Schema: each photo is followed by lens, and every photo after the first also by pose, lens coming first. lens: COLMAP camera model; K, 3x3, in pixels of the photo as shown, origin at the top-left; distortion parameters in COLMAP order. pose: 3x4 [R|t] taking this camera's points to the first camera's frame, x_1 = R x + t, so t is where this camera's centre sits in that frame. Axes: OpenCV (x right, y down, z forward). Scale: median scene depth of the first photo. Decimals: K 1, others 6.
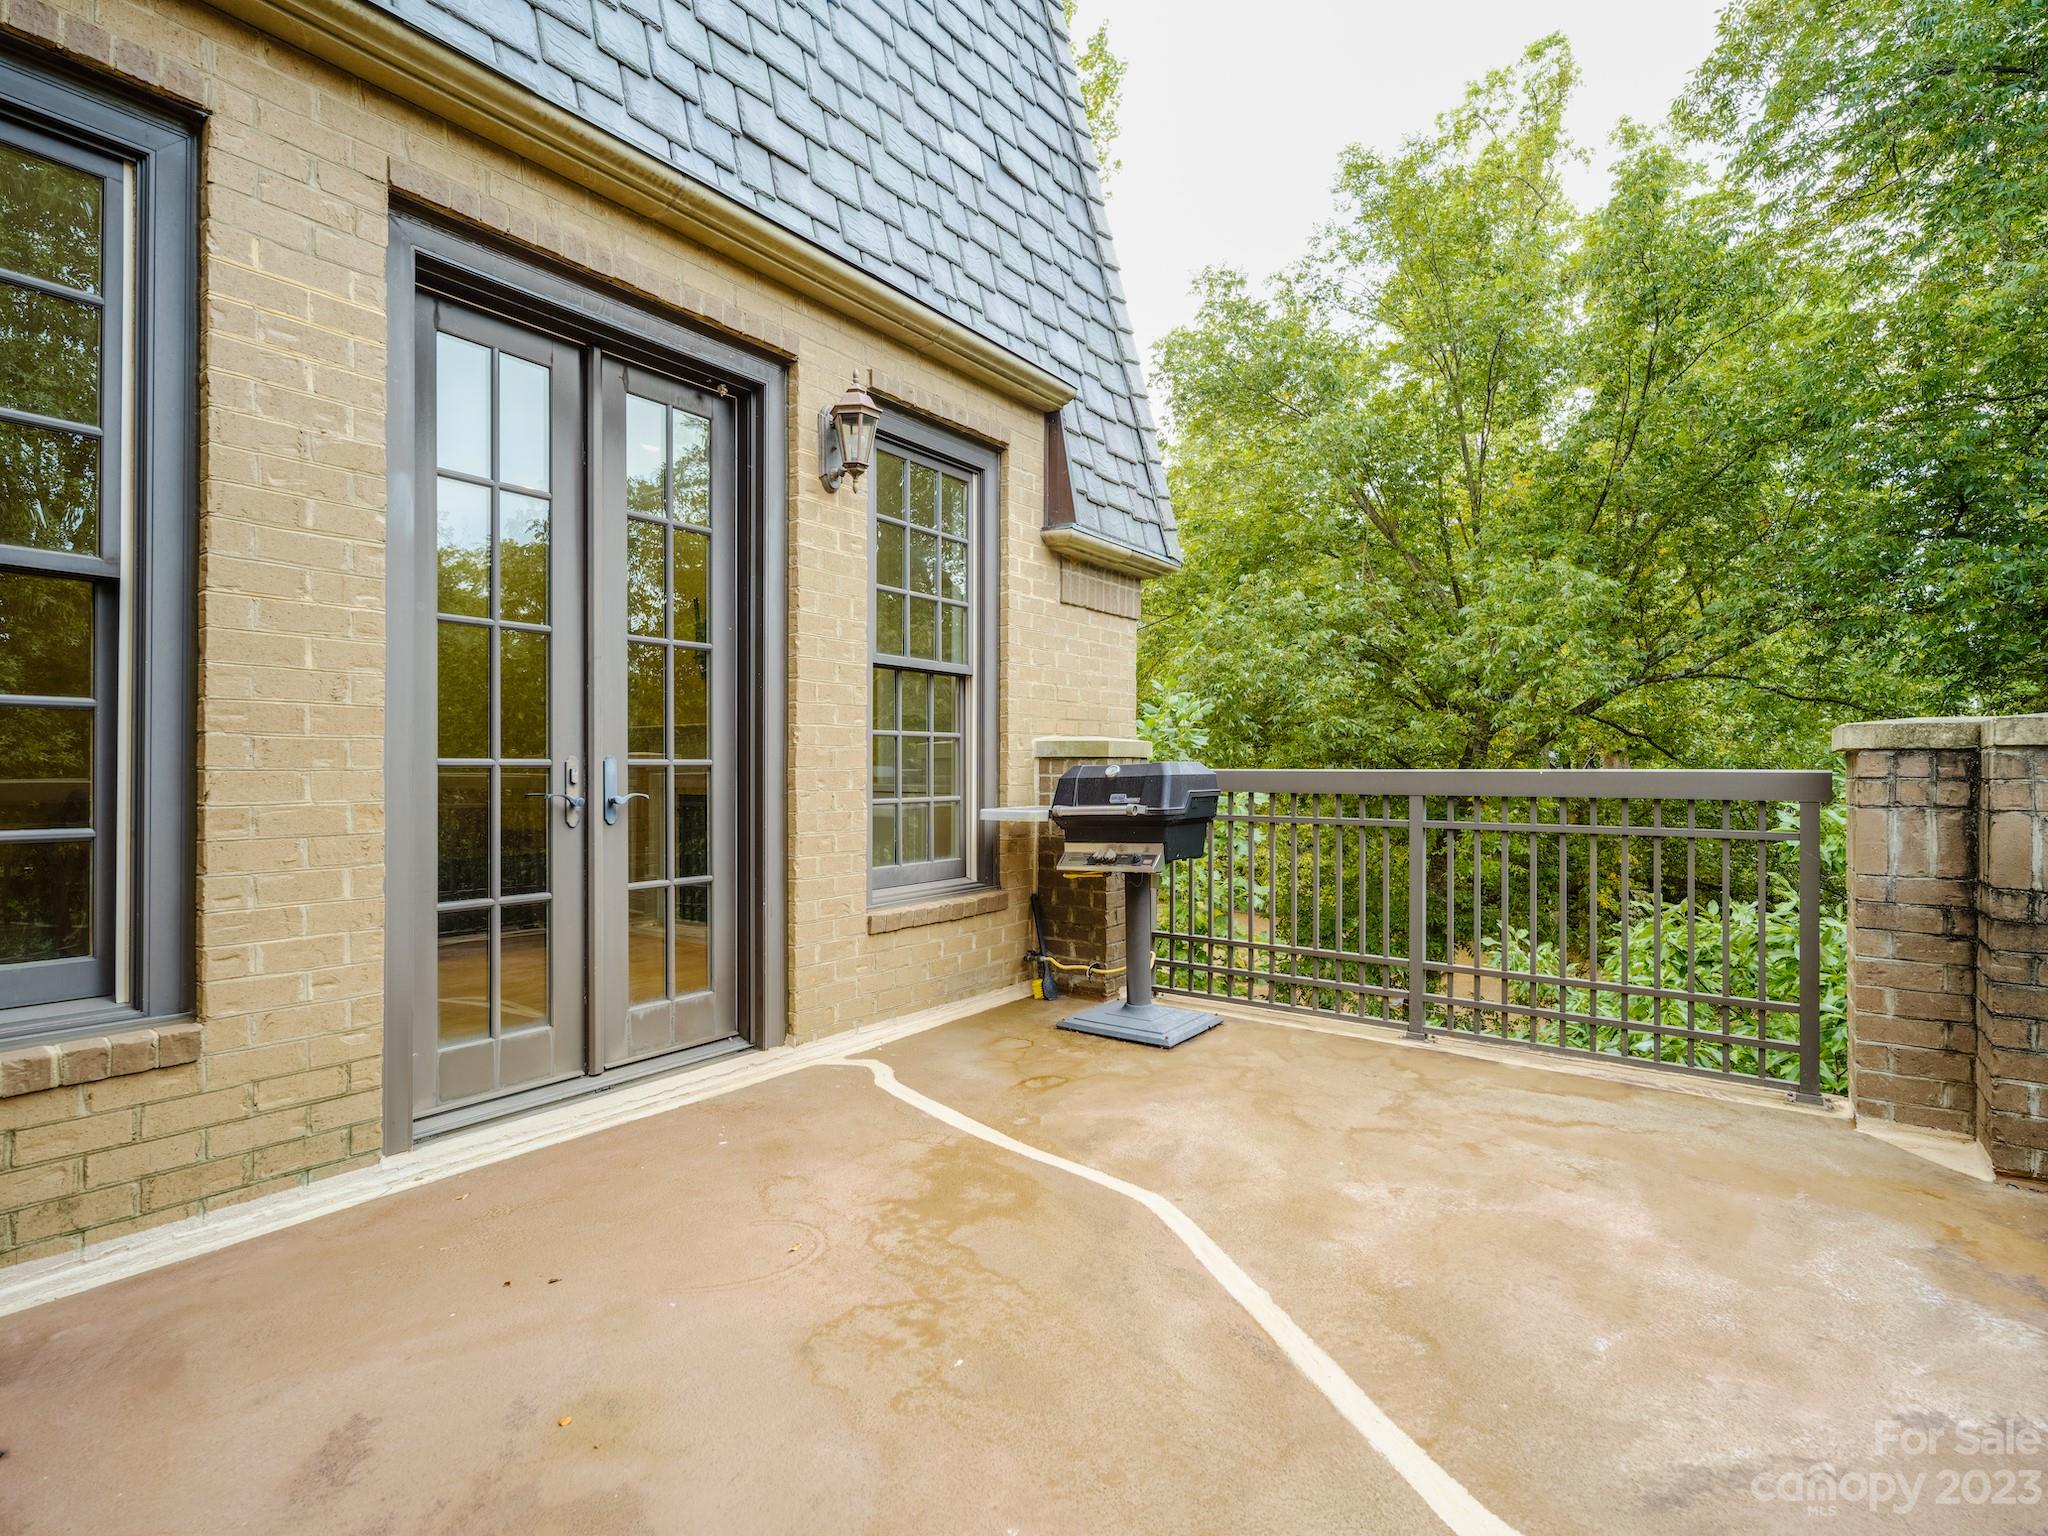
lens RADIAL K [[981.3, 0, 1024.0], [0, 981.3, 768.0], [0, 0, 1]] dist [0.001007, -0.000162]
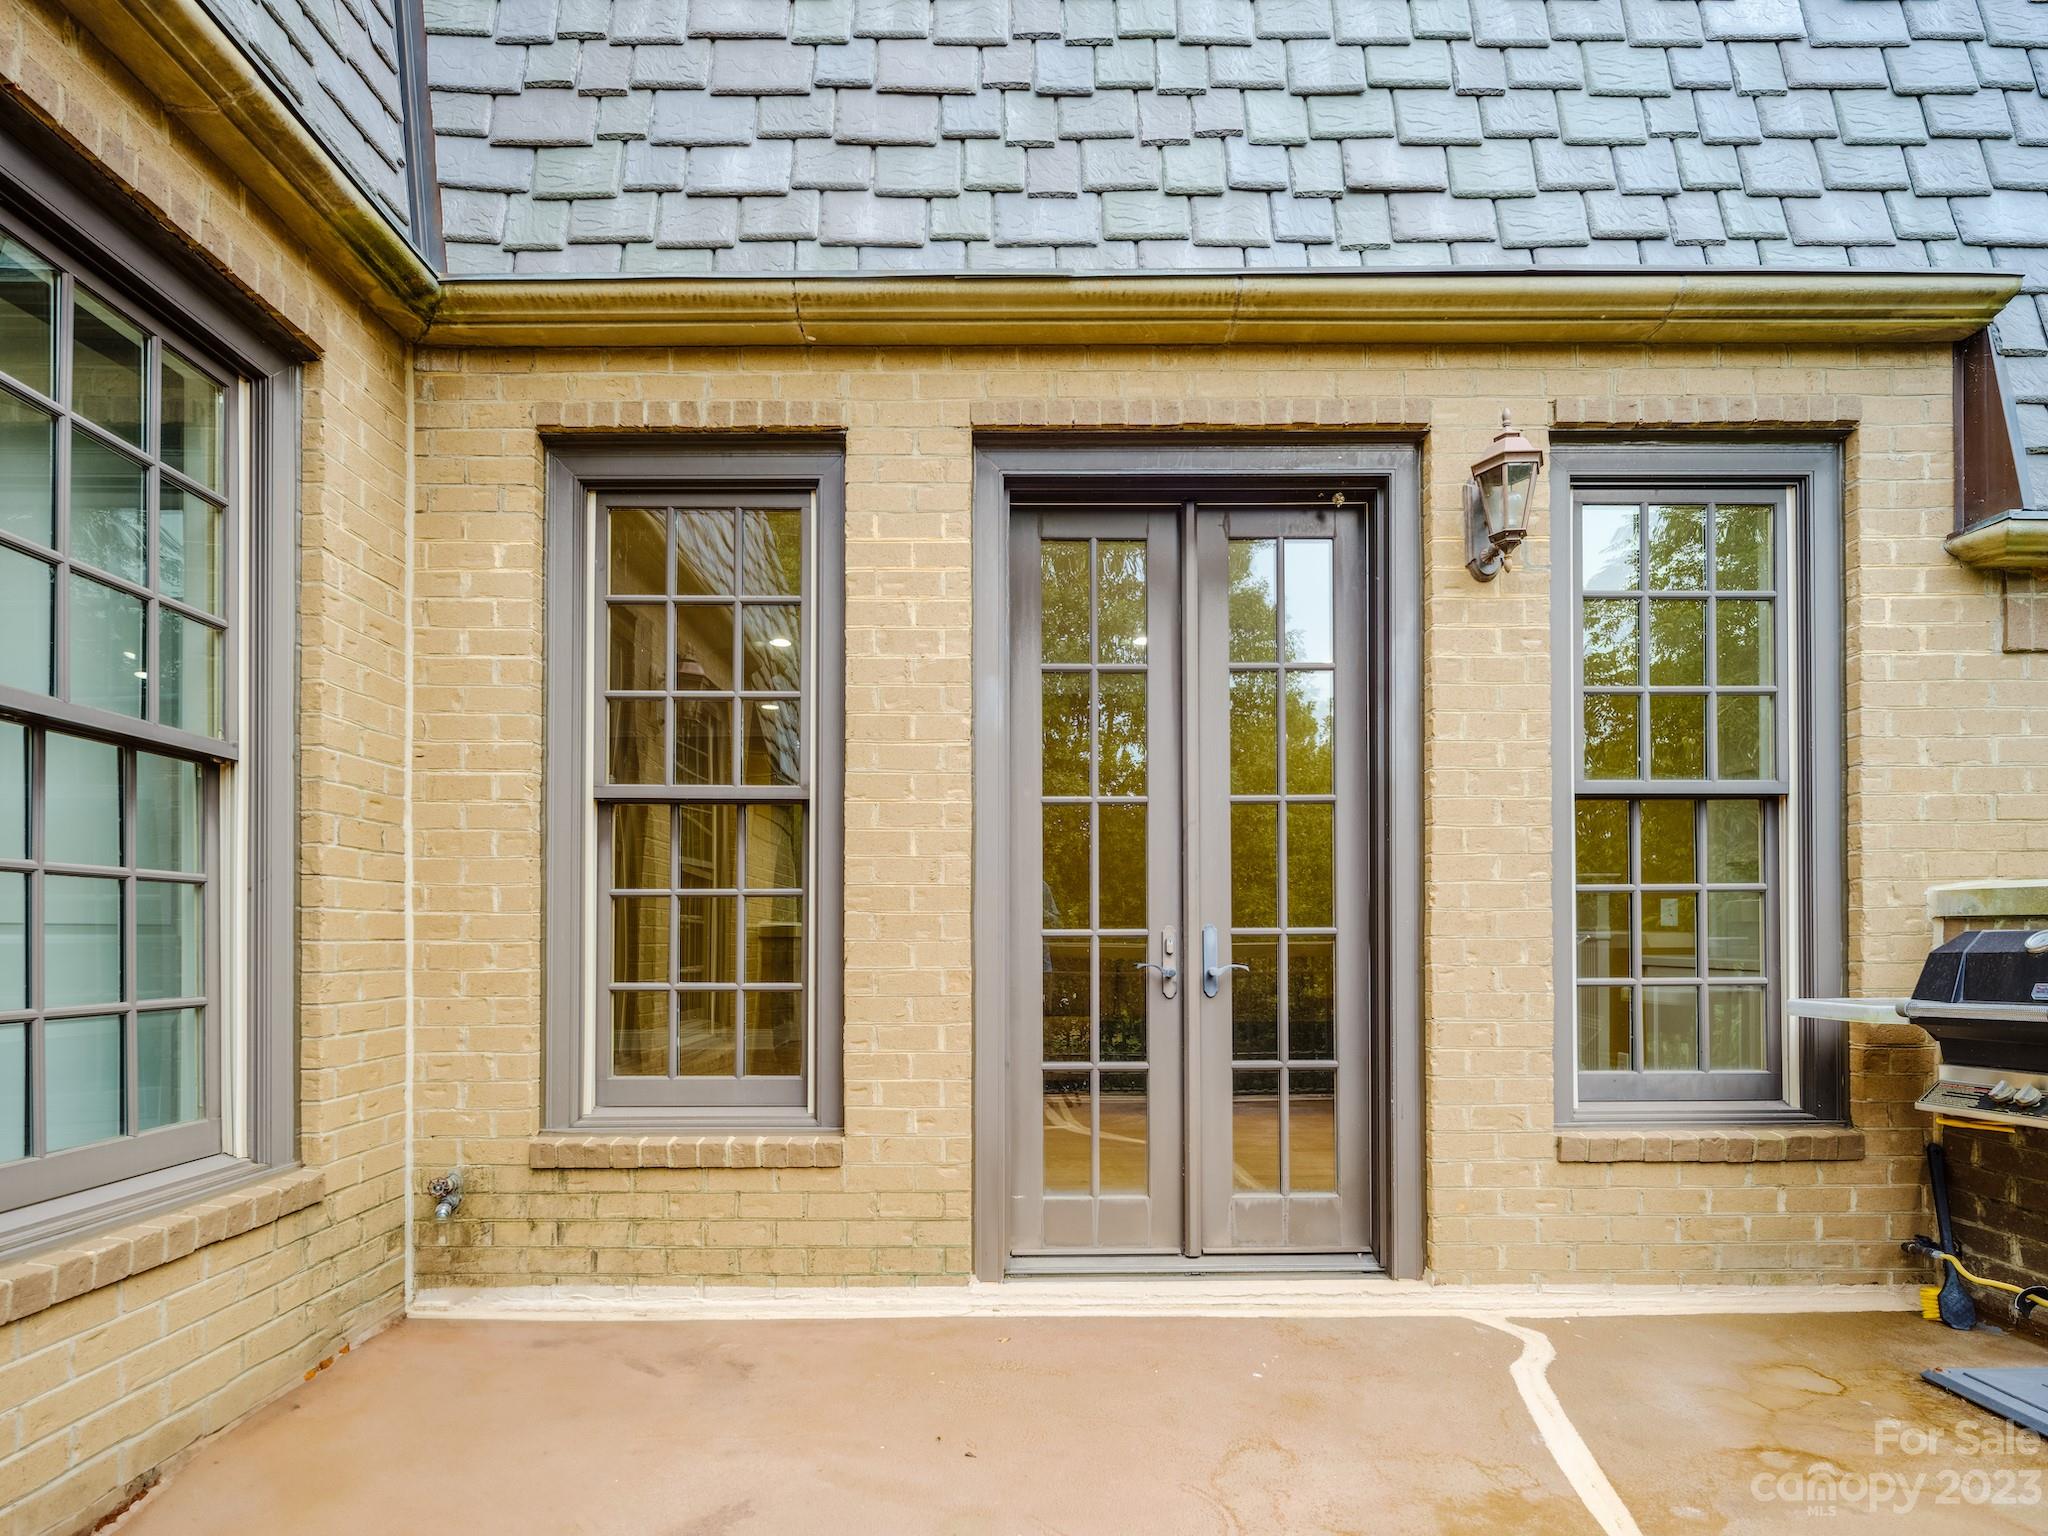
lens RADIAL K [[972.8, 0, 1004.0], [0, 972.8, 928.6], [0, 0, 1]] dist [0.001780, -0.000954]
pose [[0.608878, -0.008879, -0.793214, 0.211474], [0.003849, 0.999959, -0.008238, -0.001830], [0.793254, 0.001963, 0.608887, 0.273837]]
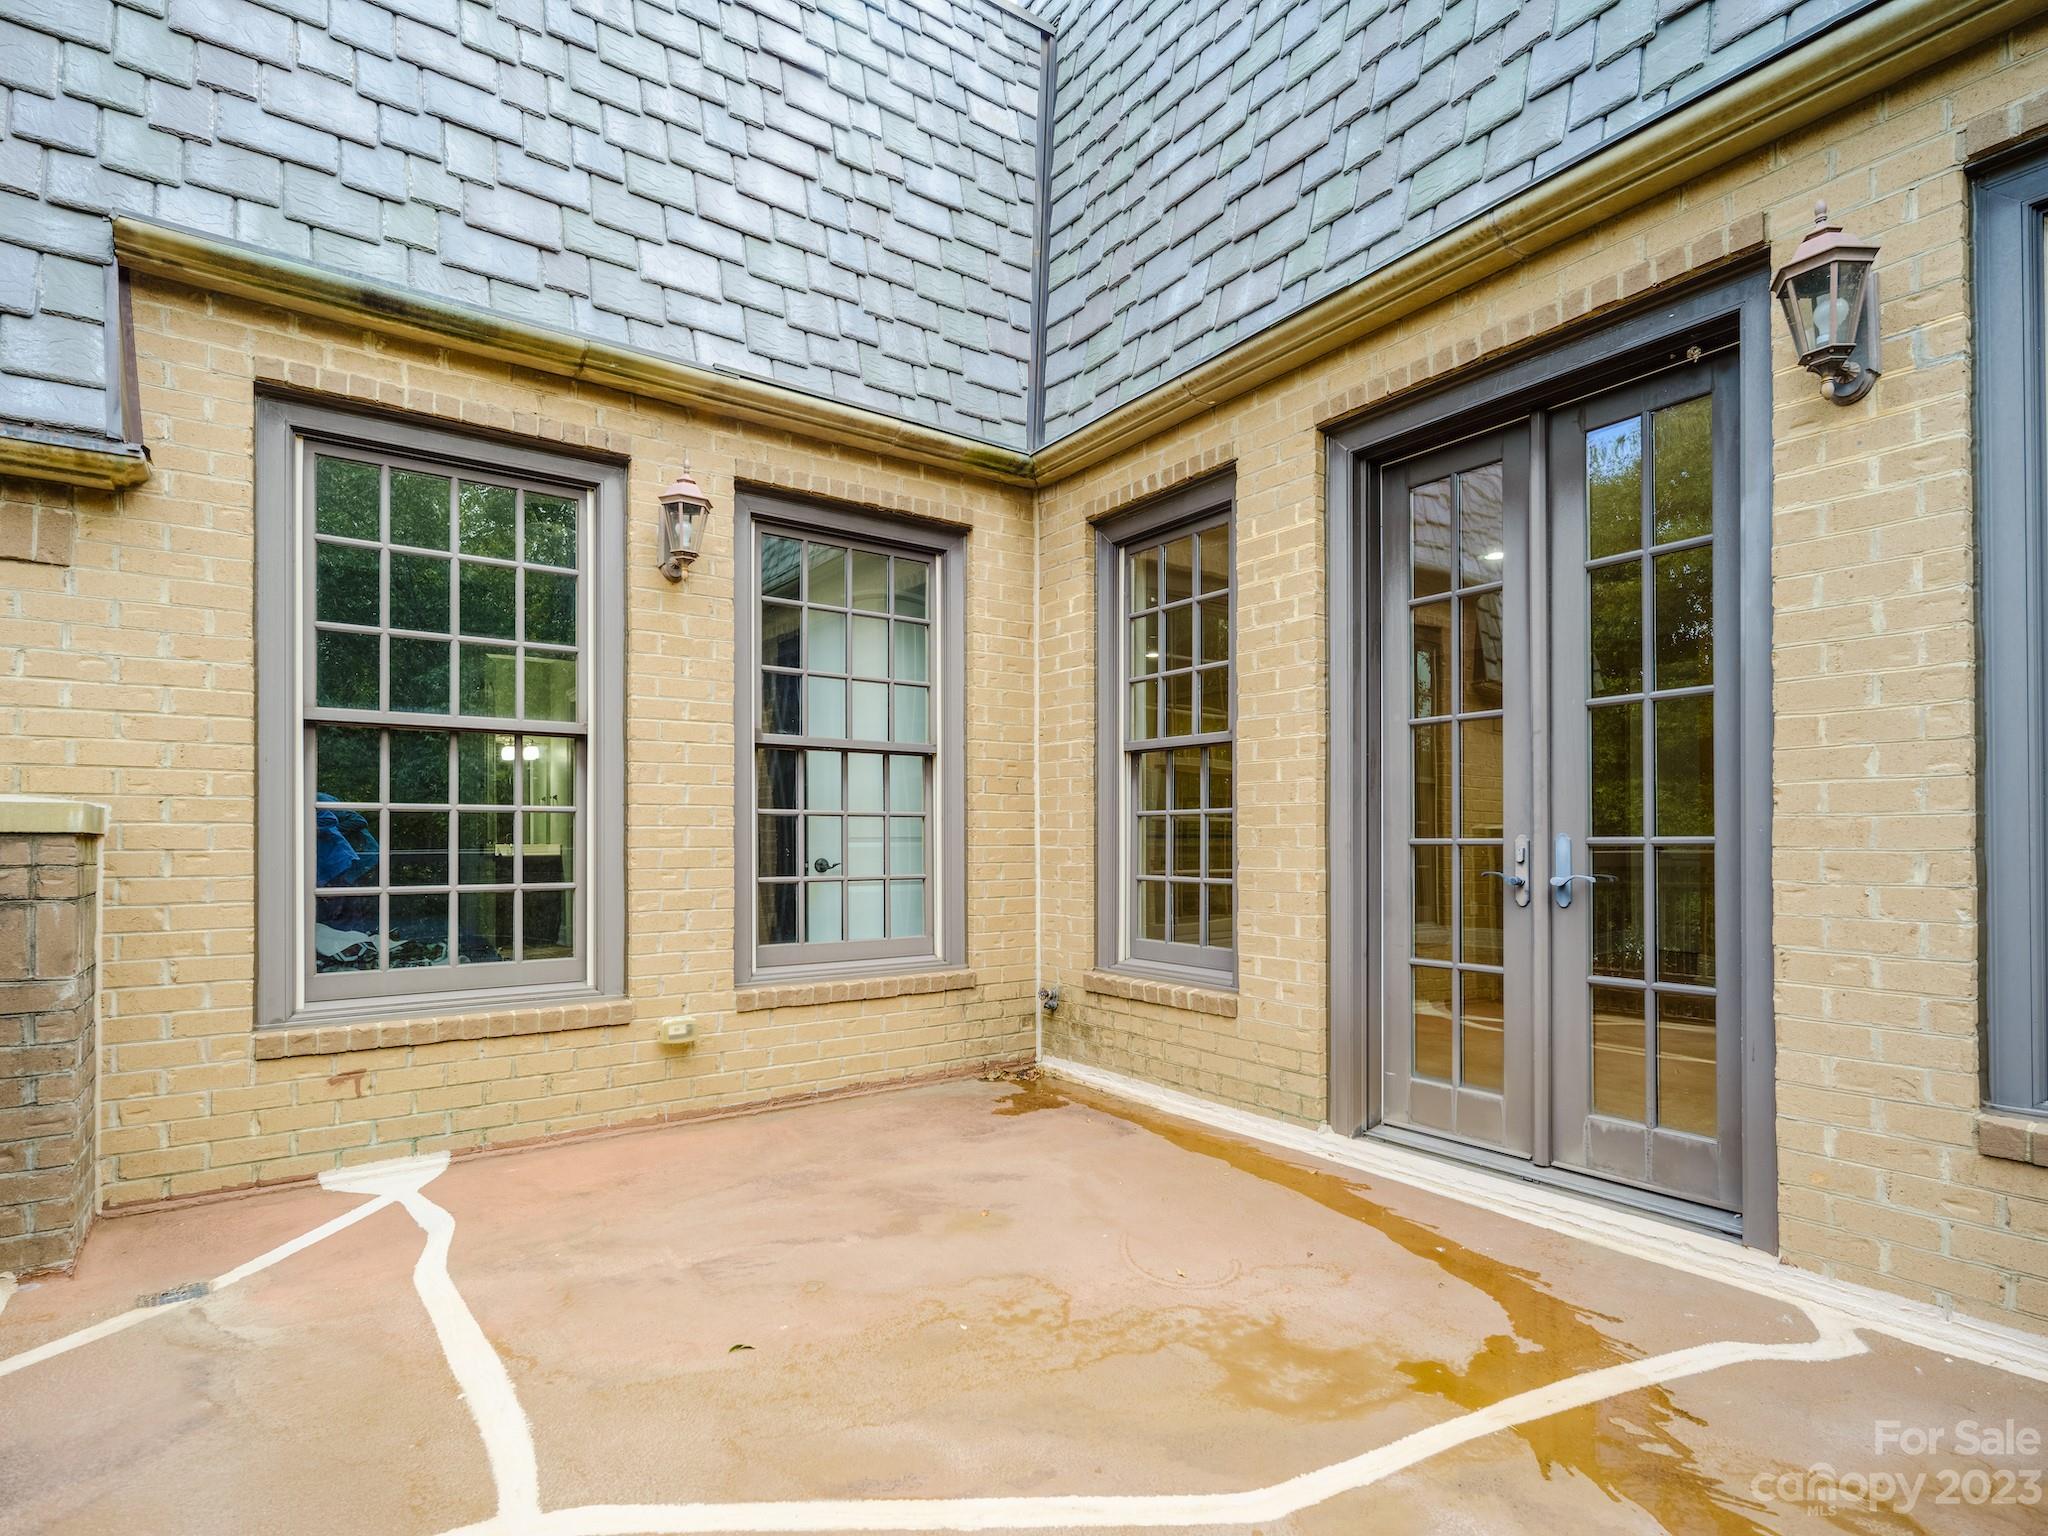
lens RADIAL K [[984.4, 0, 1067.5], [0, 984.4, 830.7], [0, 0, 1]] dist [0.000931, 0.000175]
pose [[-0.249304, -0.007660, -0.968395, 0.620974], [0.004302, 0.999950, -0.009017, -0.009355], [0.968416, -0.006414, -0.249258, 0.798545]]
